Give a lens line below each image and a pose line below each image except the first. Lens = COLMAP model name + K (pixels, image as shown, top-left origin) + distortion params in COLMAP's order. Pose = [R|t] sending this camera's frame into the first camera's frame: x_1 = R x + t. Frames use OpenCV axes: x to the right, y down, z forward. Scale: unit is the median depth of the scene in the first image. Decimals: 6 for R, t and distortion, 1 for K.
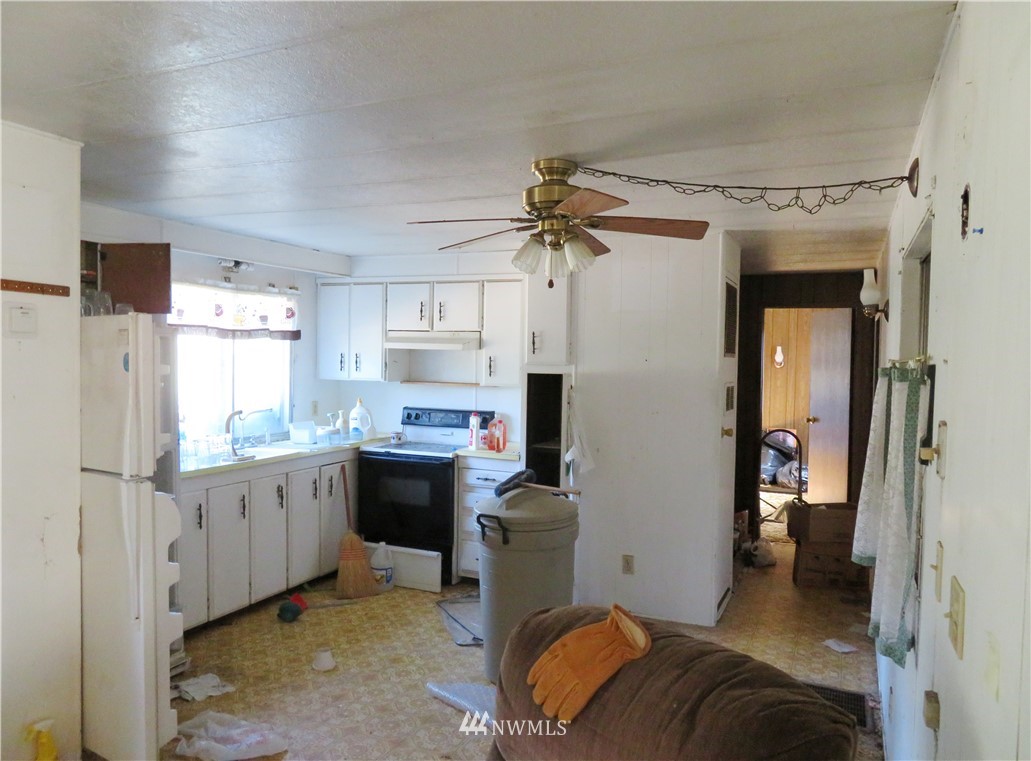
lens RADIAL K [[728.5, 0, 494.9], [0, 728.5, 381.8], [0, 0, 1]] dist [-0.001326, -0.000222]
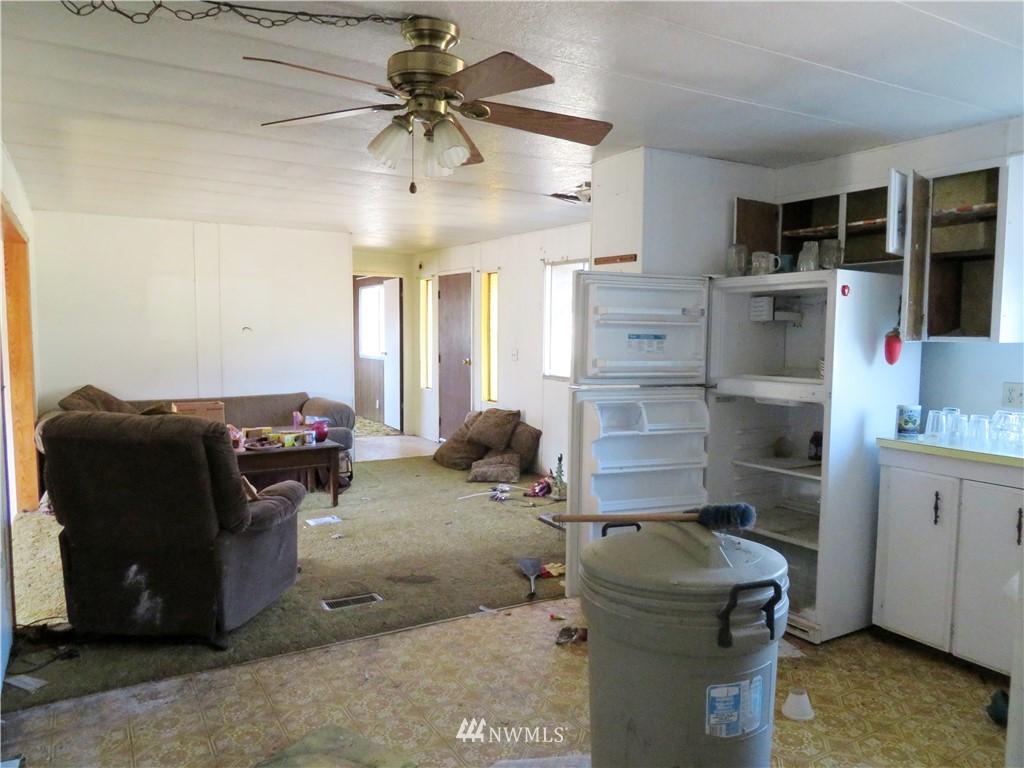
lens RADIAL K [[729.2, 0, 511.5], [0, 729.2, 387.1], [0, 0, 1]] dist [-0.014425, 0.005575]
pose [[-0.539759, 0.041877, -0.840778, 0.478841], [-0.049612, 0.995443, 0.081431, 0.014803], [0.840357, 0.085666, -0.535222, 1.013597]]
